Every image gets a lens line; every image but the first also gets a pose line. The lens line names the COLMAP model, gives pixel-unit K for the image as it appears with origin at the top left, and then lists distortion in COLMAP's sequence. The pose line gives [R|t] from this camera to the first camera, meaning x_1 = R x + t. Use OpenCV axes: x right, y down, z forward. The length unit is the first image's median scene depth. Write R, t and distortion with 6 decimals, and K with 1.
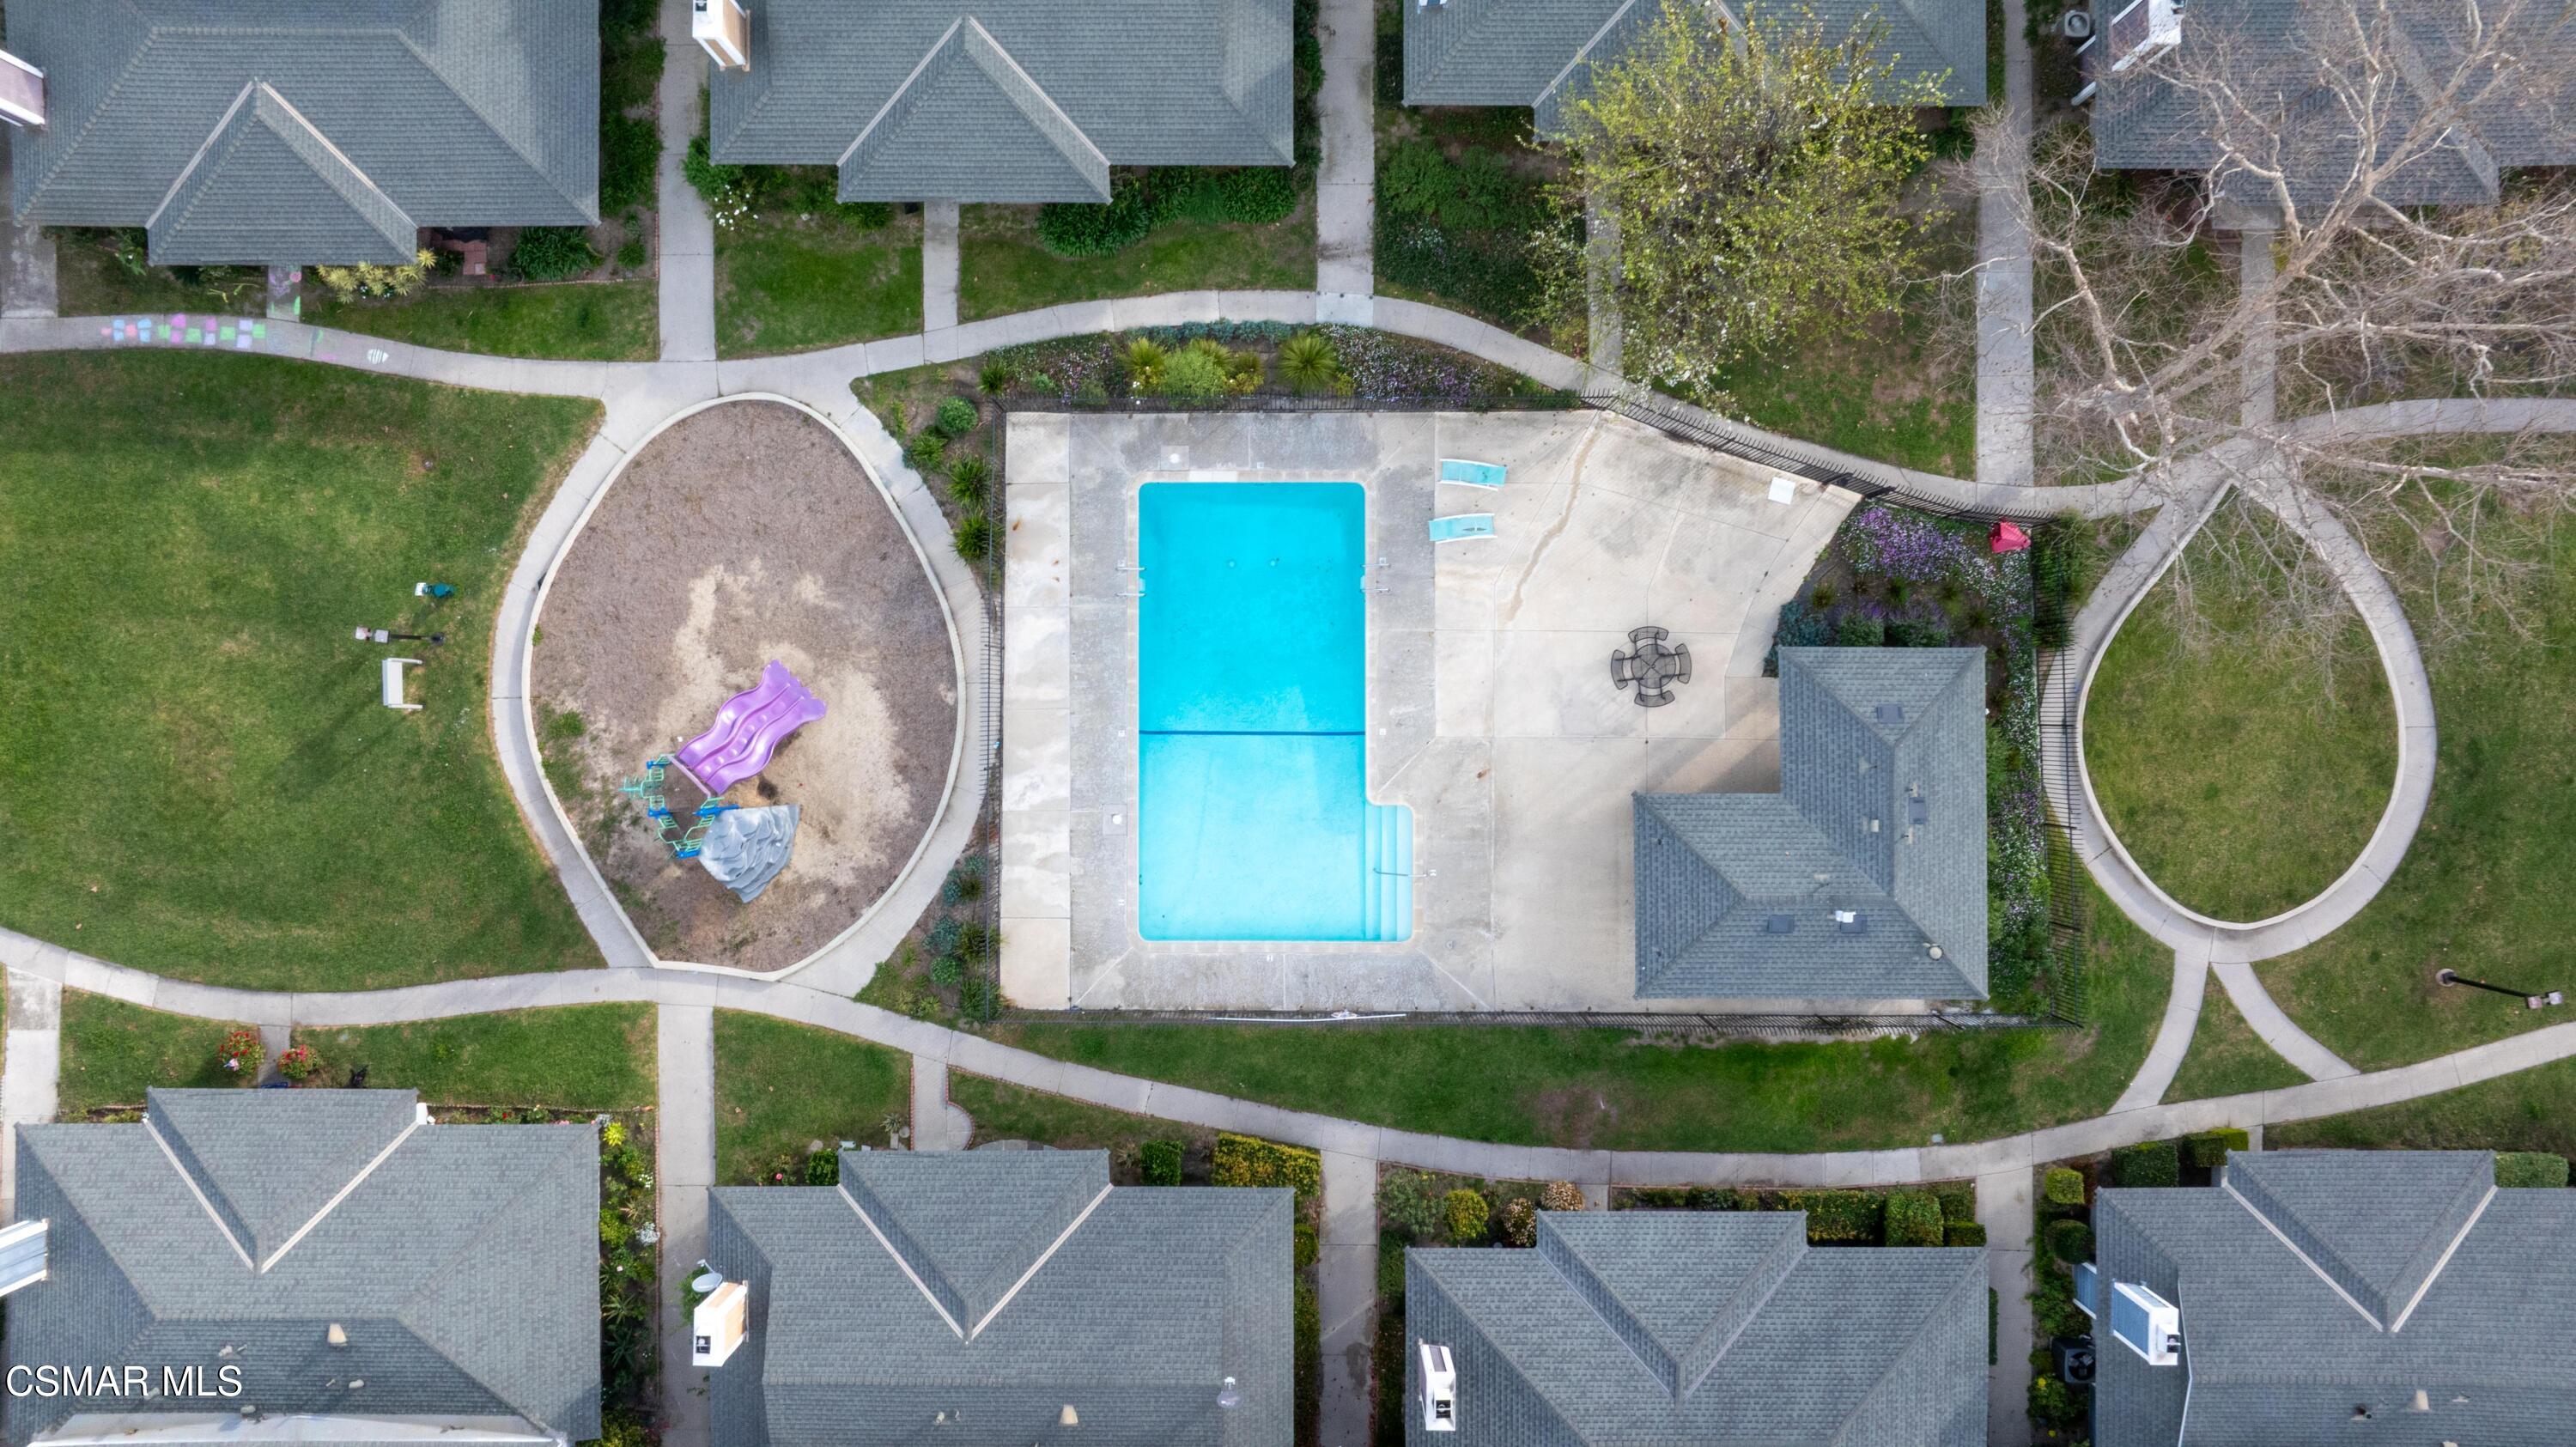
lens RADIAL K [[1892.6, 0, 1288.0], [0, 1892.6, 723.5], [0, 0, 1]] dist [-0.009702, -0.003981]
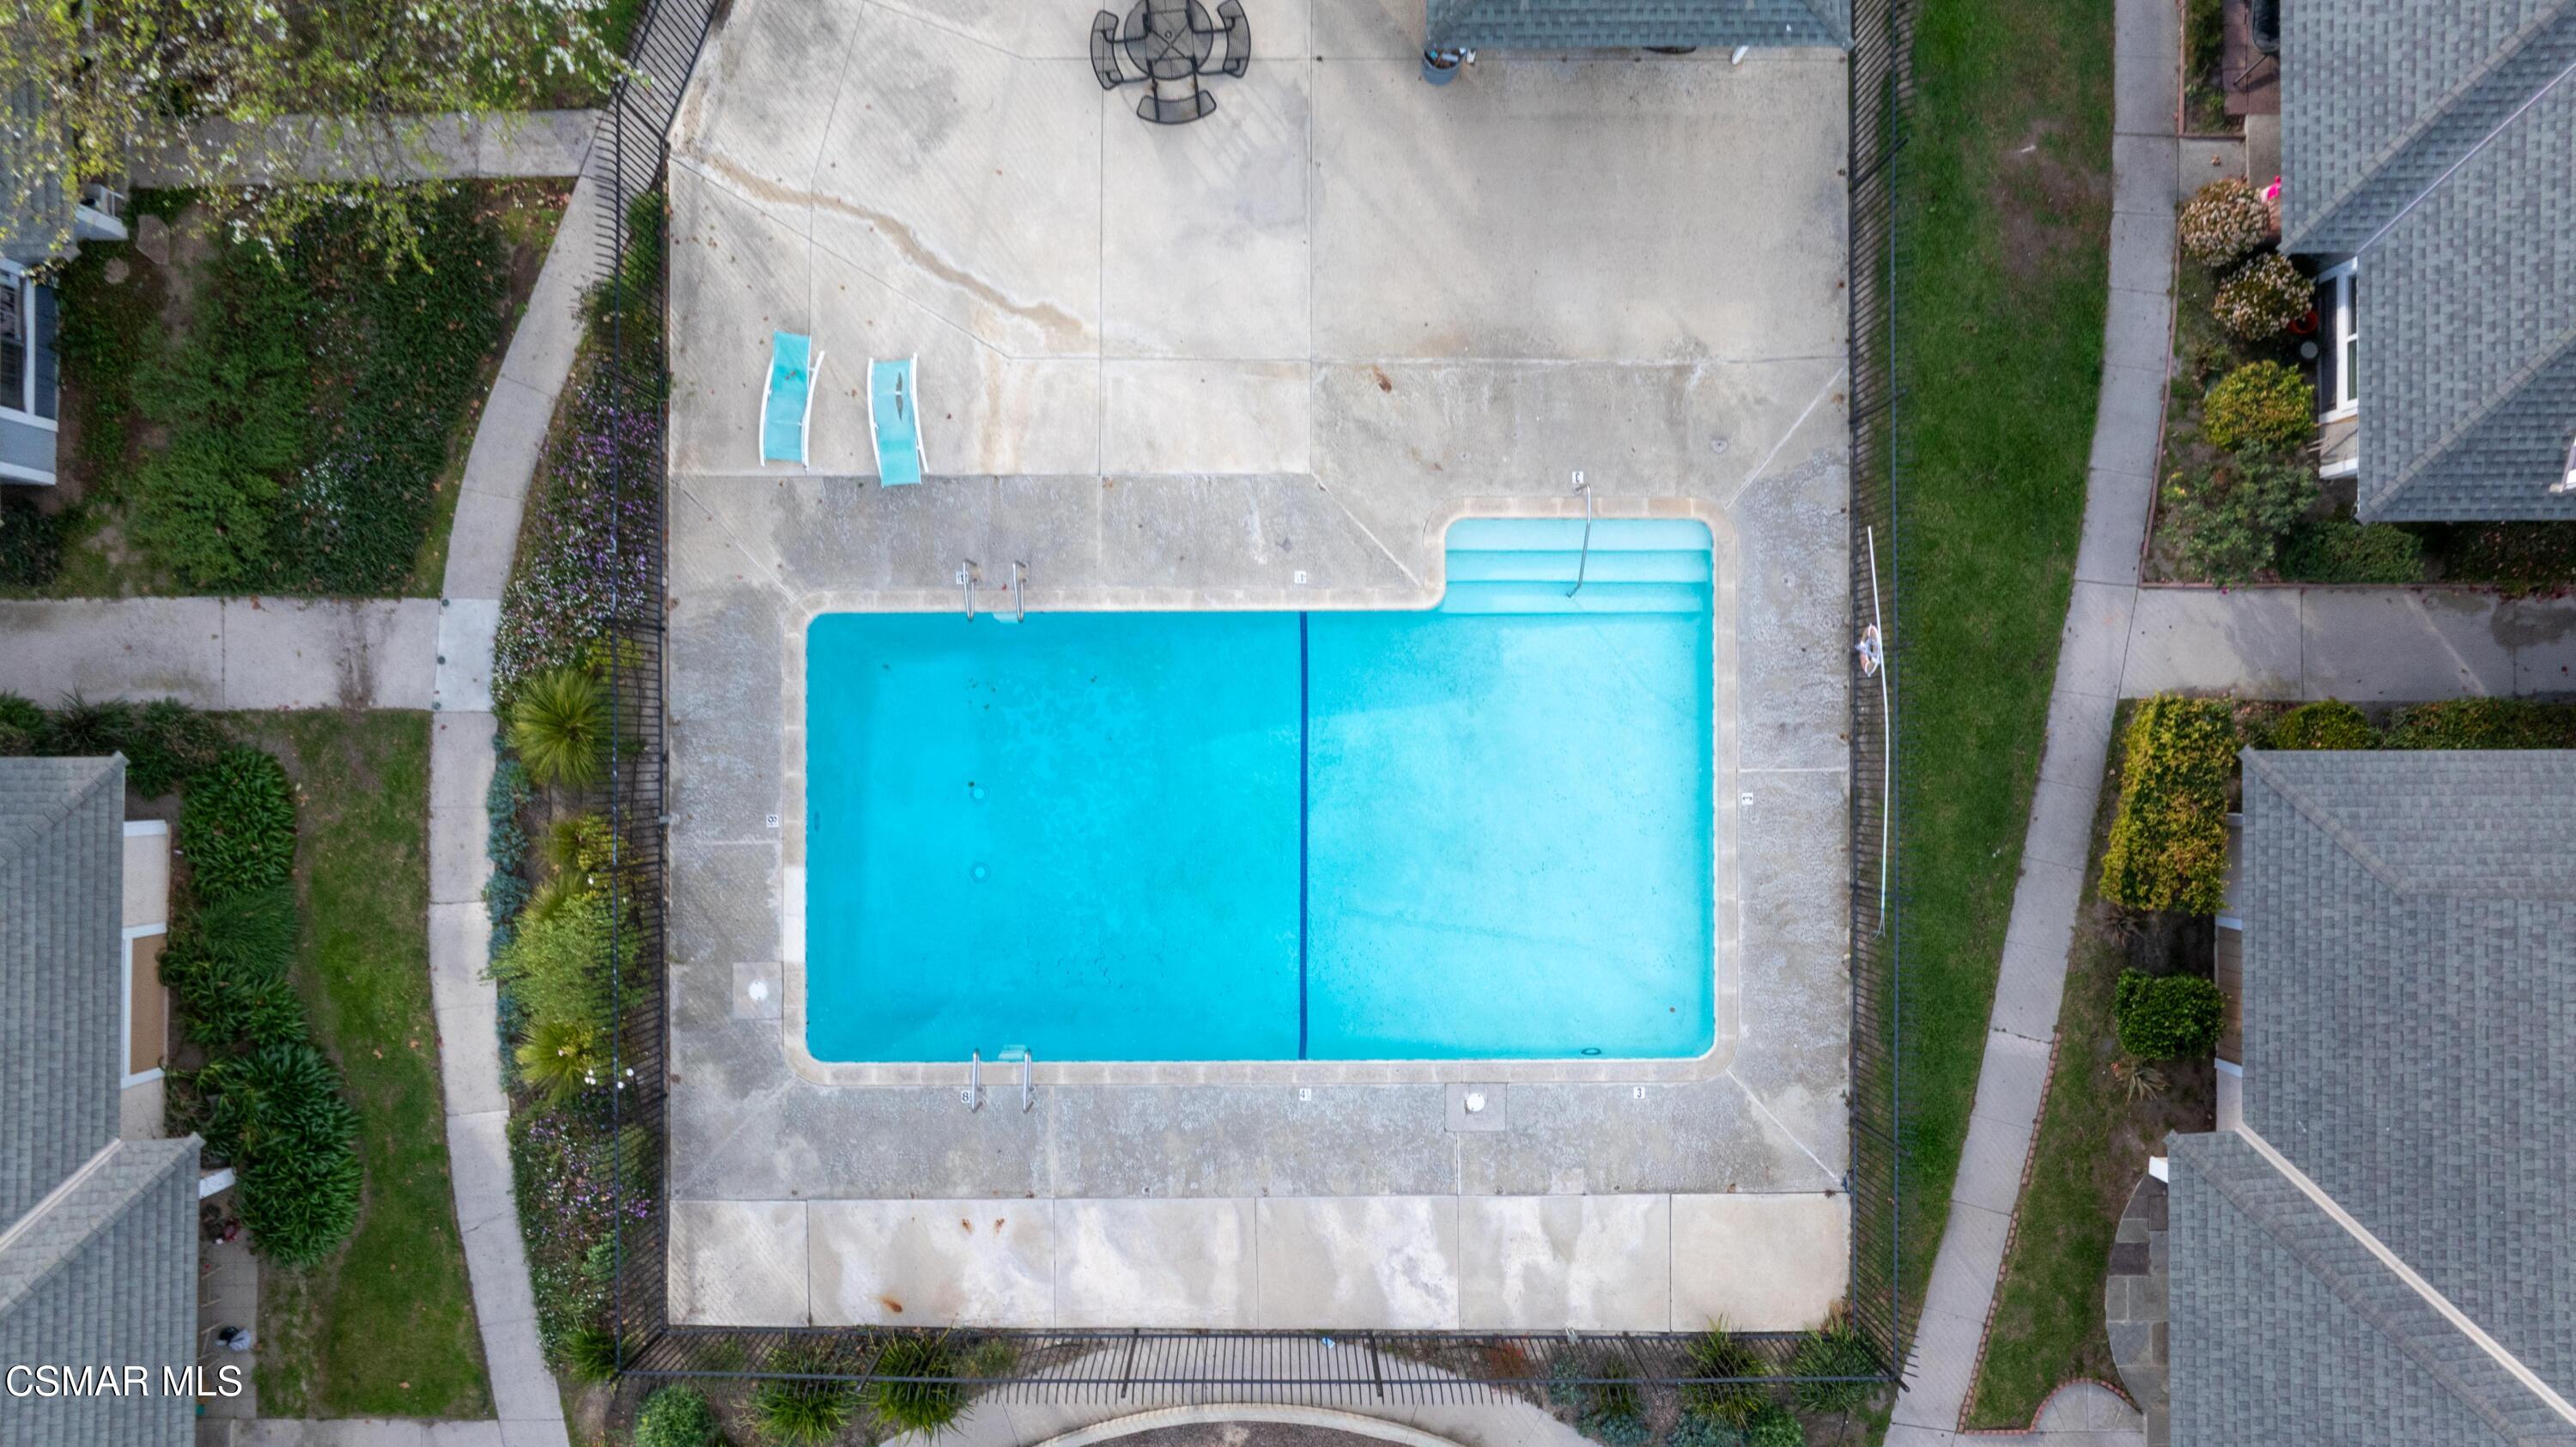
lens RADIAL K [[1892.6, 0, 1288.0], [0, 1892.6, 723.5], [0, 0, 1]] dist [-0.009702, -0.003981]
pose [[-0.002541, -0.999806, 0.019537, 0.001053], [0.999989, -0.002465, 0.003900, -0.001009], [-0.003851, 0.019547, 0.999802, 0.494106]]
